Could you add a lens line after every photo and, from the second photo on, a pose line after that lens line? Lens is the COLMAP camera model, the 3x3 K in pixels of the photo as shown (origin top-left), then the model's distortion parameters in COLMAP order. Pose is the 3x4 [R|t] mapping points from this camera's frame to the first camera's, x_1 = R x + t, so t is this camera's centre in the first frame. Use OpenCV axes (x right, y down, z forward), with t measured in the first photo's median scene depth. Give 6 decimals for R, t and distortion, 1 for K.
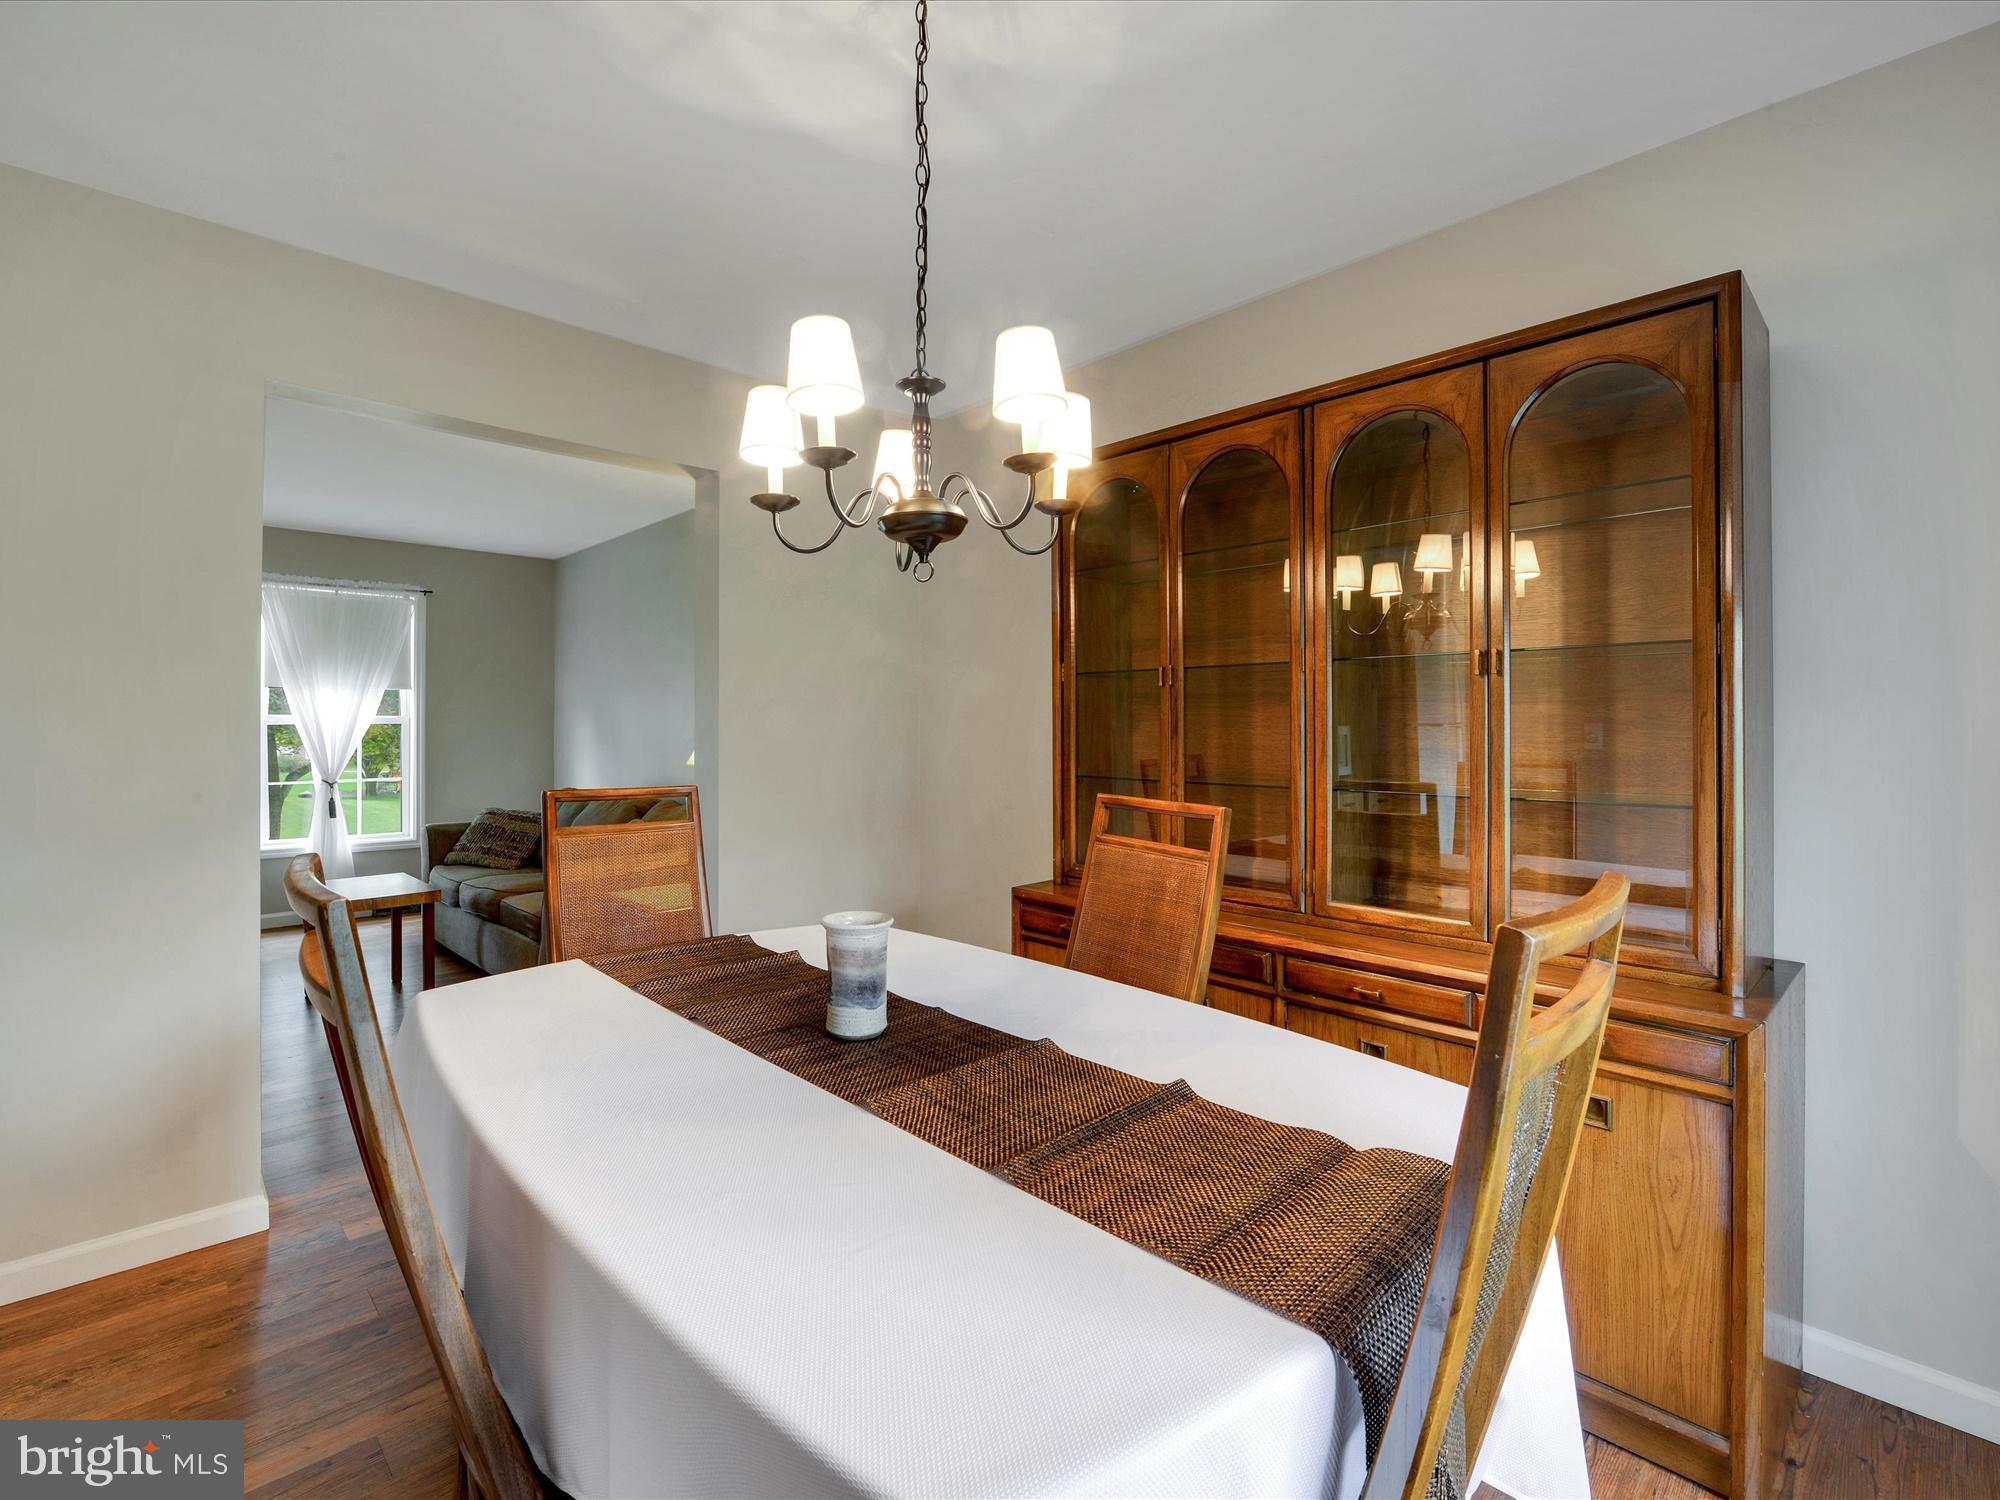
lens RADIAL K [[901.2, 0, 1000.8], [0, 901.2, 731.4], [0, 0, 1]] dist [-0.000821, -0.000288]
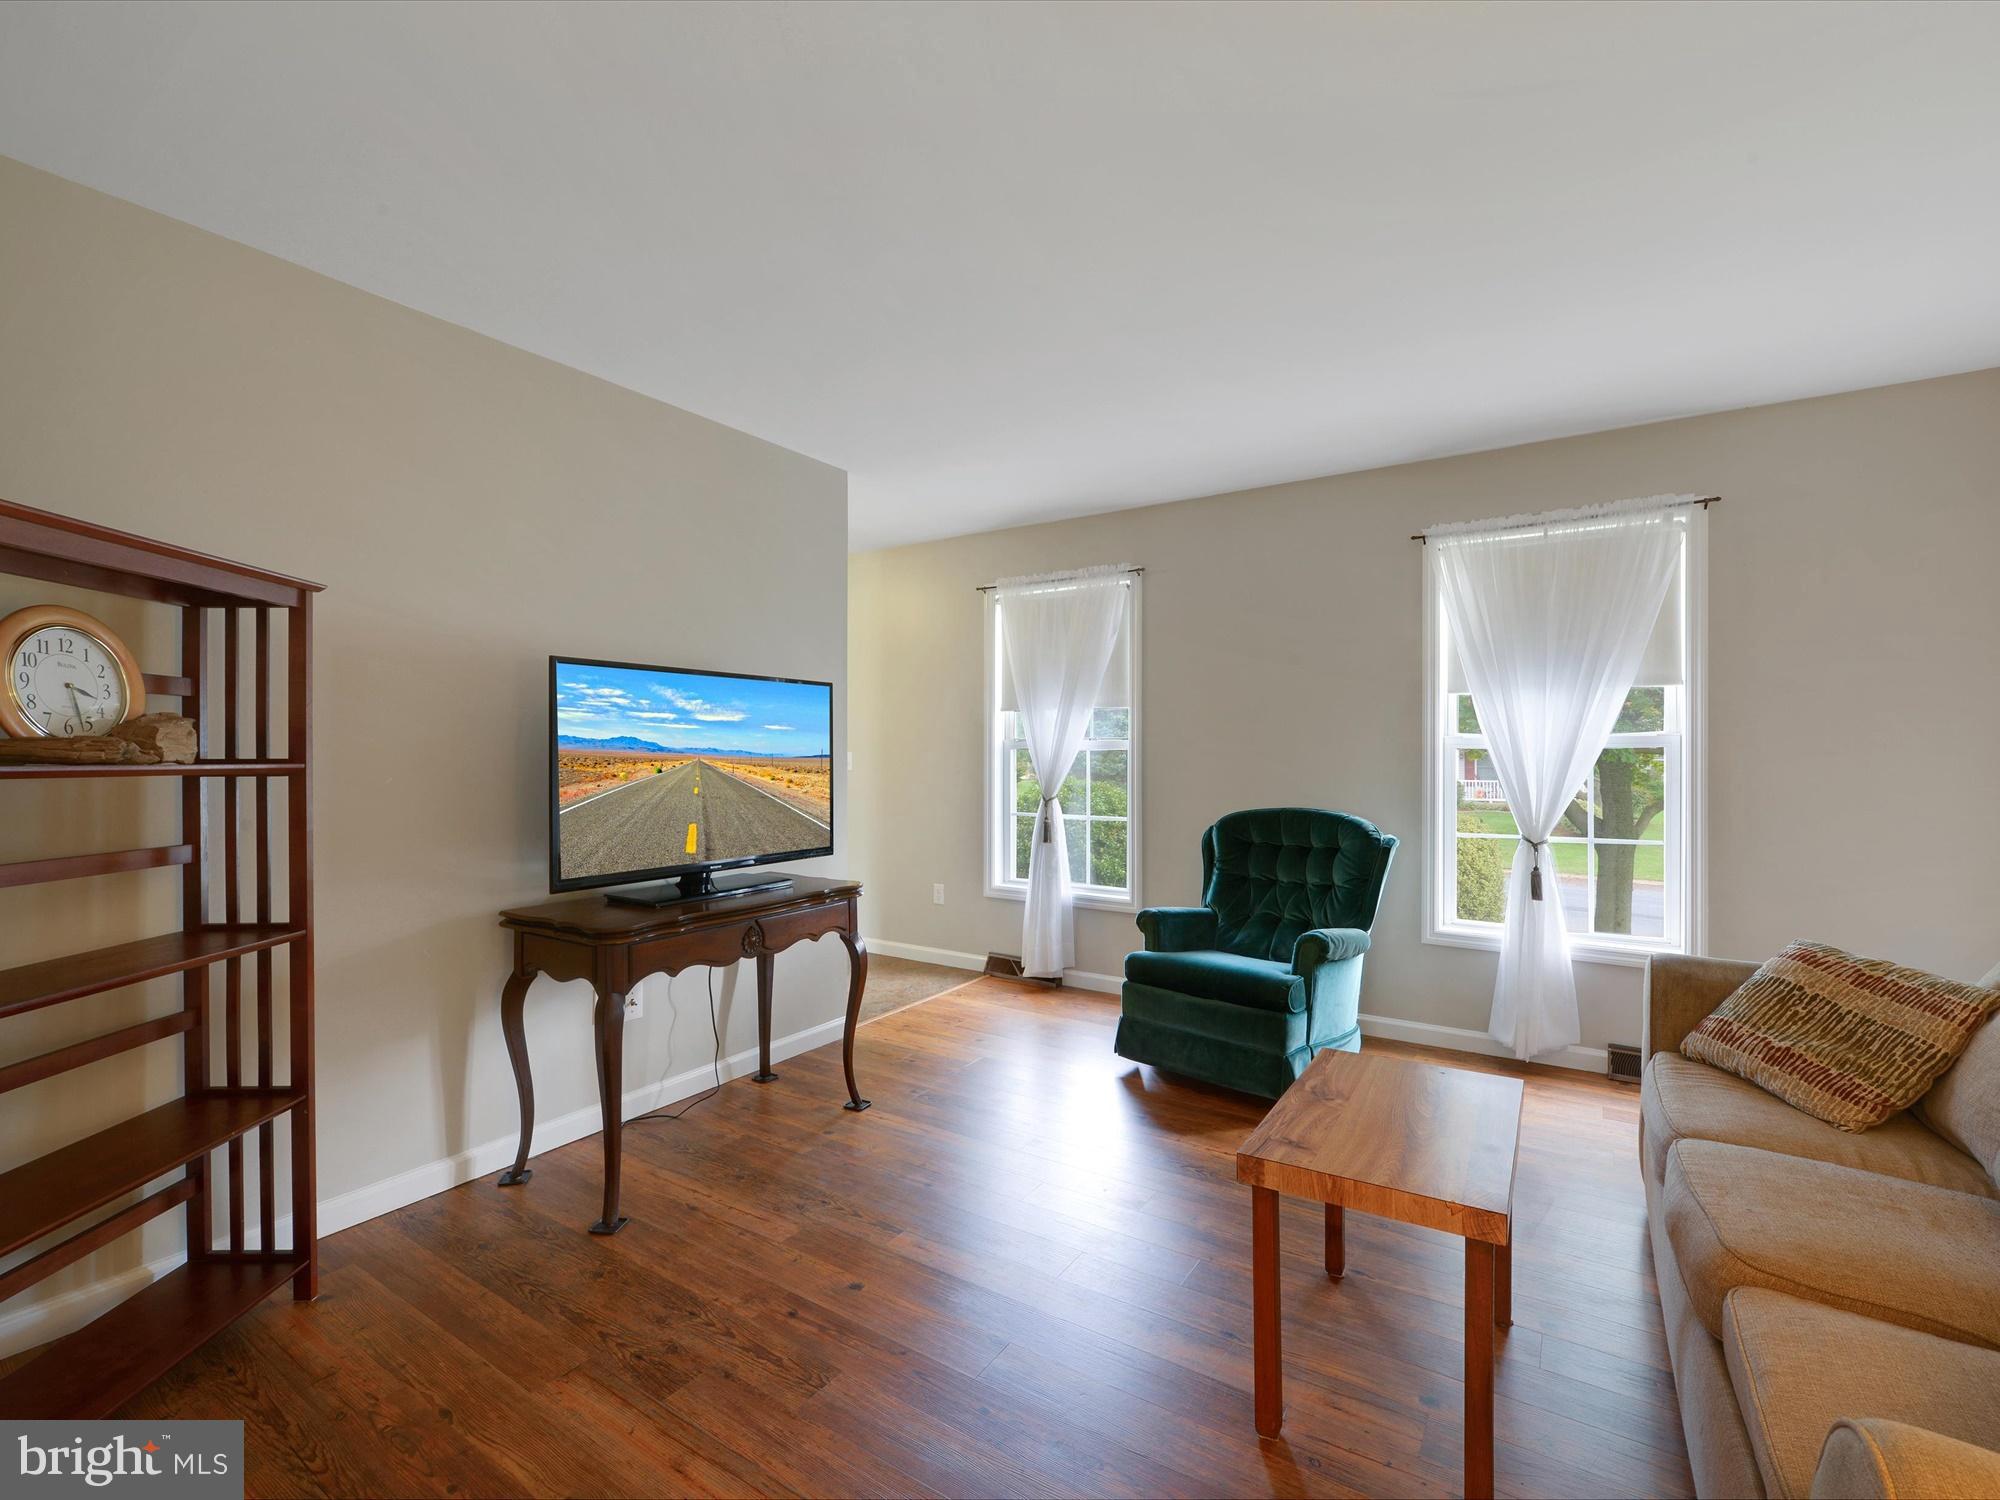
lens RADIAL K [[889.7, 0, 1000.0], [0, 889.7, 750.0], [0, 0, 1]] dist [-0.000225, -0.000073]
pose [[0.220492, 0.003317, -0.975383, -0.228328], [-0.007204, 0.999972, 0.001772, -0.005053], [0.975362, 0.006636, 0.220510, 0.507772]]
